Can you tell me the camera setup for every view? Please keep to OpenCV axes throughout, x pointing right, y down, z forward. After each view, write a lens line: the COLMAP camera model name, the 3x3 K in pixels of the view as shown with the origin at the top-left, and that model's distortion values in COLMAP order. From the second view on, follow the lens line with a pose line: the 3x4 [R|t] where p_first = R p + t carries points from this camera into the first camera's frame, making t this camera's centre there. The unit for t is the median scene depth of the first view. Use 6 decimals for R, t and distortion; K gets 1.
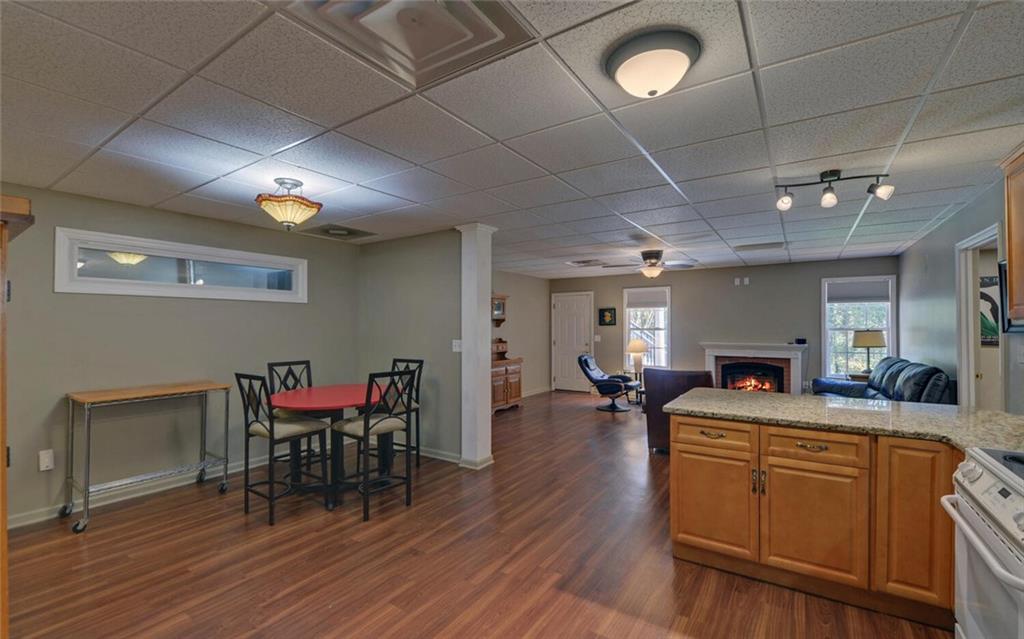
lens RADIAL K [[432.7, 0, 516.0], [0, 432.7, 321.8], [0, 0, 1]] dist [-0.000586, -0.000193]
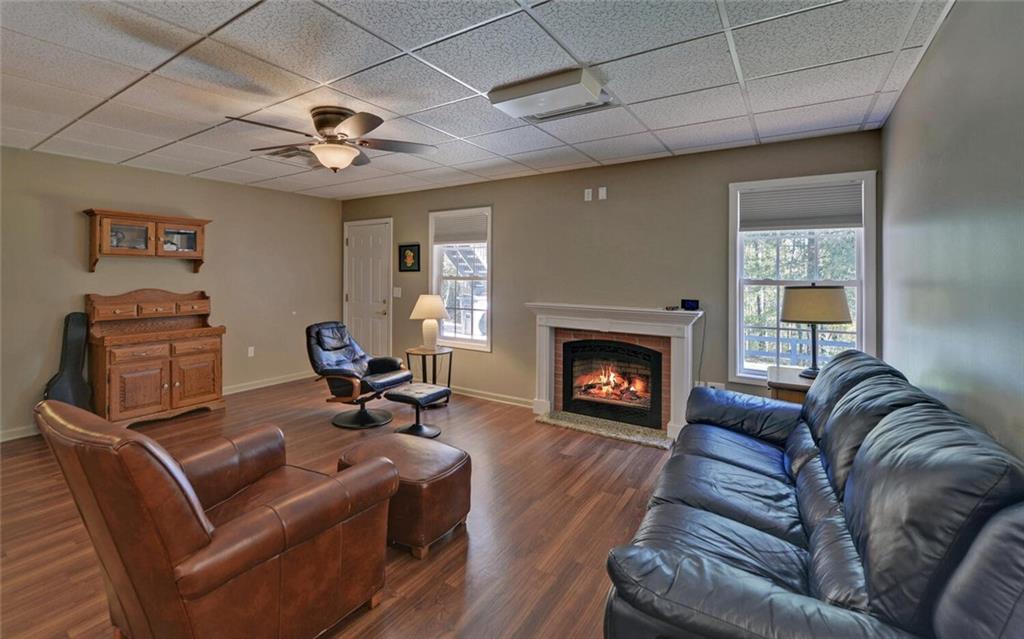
lens RADIAL K [[457.1, 0, 467.6], [0, 457.1, 263.8], [0, 0, 1]] dist [0.000371, -0.000158]
pose [[0.999543, 0.007853, -0.029174, 0.380757], [-0.008141, 0.999919, -0.009784, 0.003437], [0.029095, 0.010017, 0.999526, 0.414529]]
